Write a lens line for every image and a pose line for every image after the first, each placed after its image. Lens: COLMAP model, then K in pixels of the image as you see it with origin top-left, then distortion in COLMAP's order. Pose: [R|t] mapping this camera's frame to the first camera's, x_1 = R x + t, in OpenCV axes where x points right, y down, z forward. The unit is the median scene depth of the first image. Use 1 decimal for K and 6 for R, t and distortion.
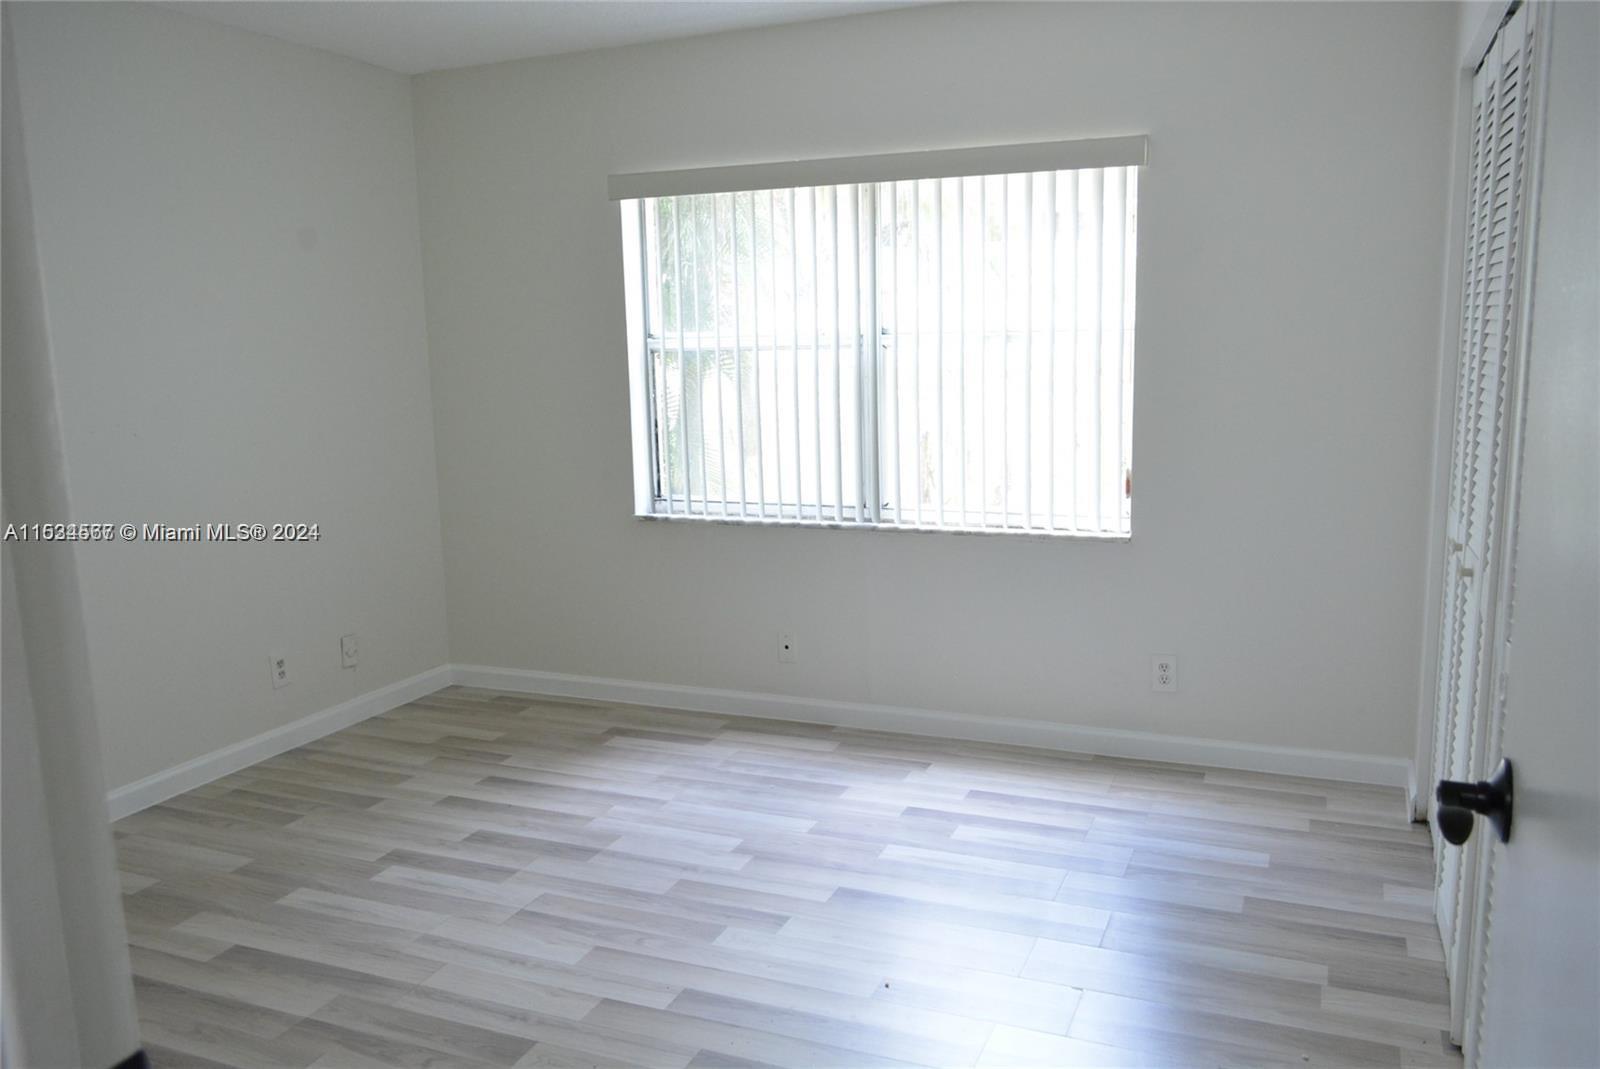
lens RADIAL K [[1246.3, 0, 824.7], [0, 1246.3, 538.1], [0, 0, 1]] dist [-0.012832, 0.000583]
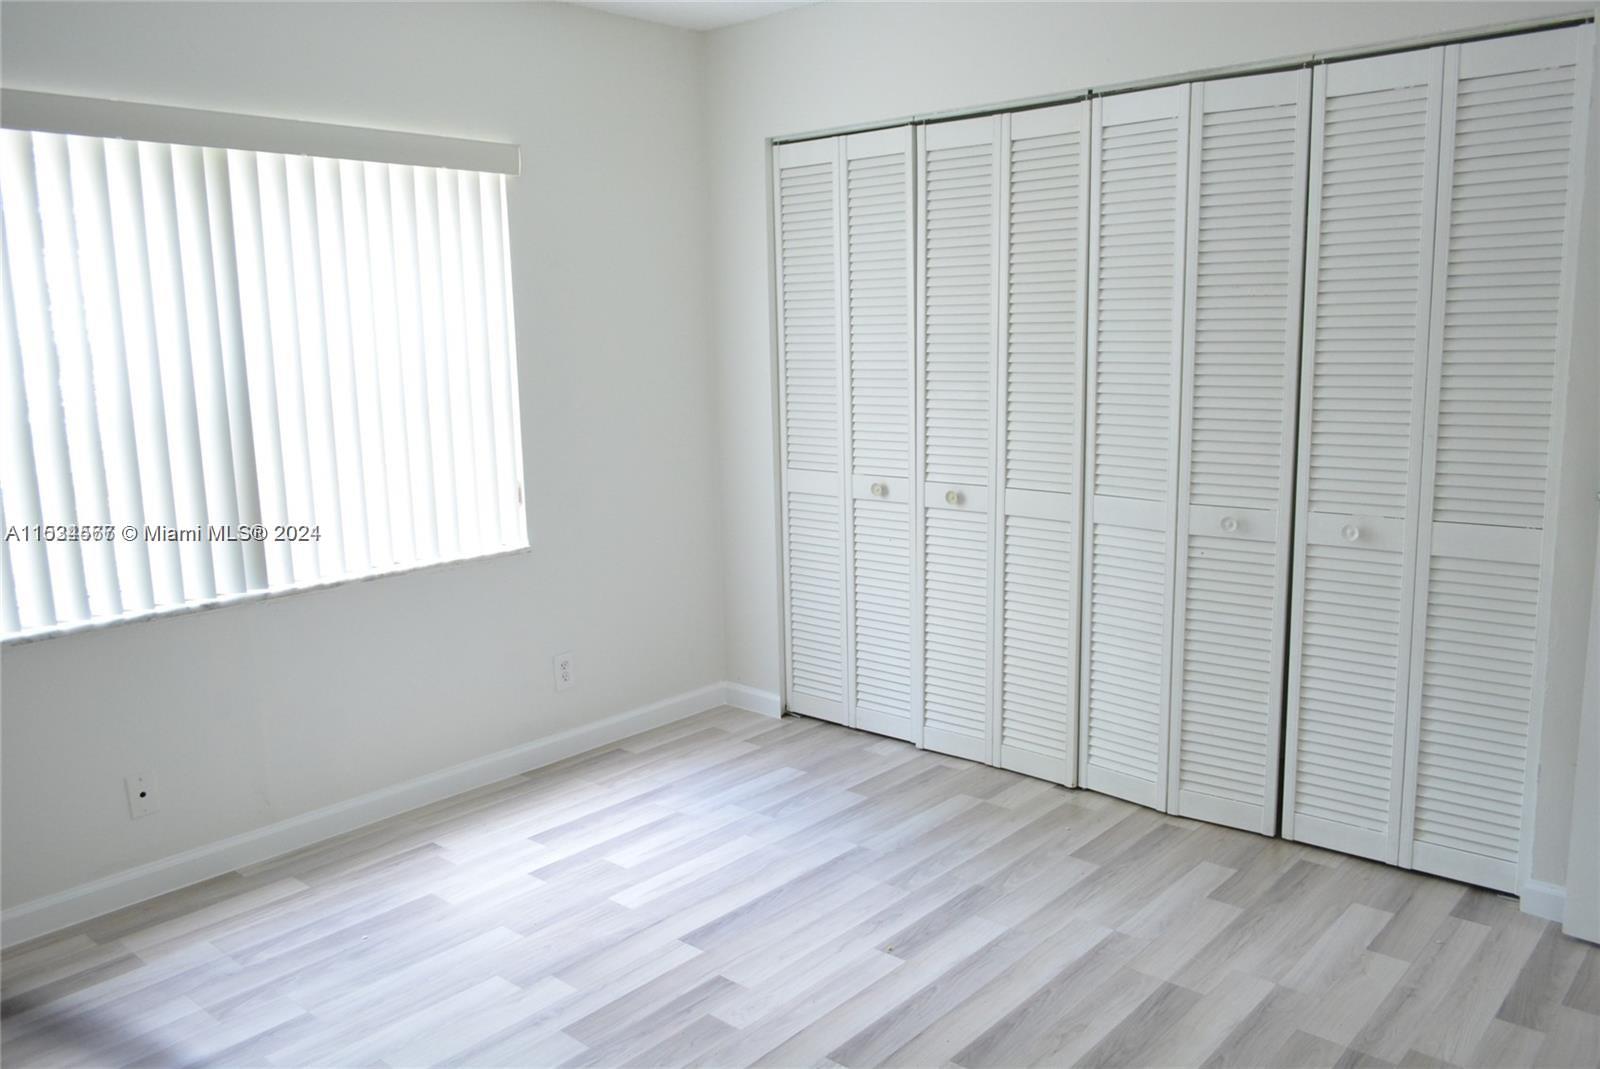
lens RADIAL K [[1246.3, 0, 824.7], [0, 1246.3, 538.1], [0, 0, 1]] dist [-0.012832, 0.000583]
pose [[0.308380, -0.147053, 0.939828, -0.629245], [0.167981, 0.980871, 0.098357, -0.066448], [-0.936314, 0.127542, 0.327183, 0.457090]]
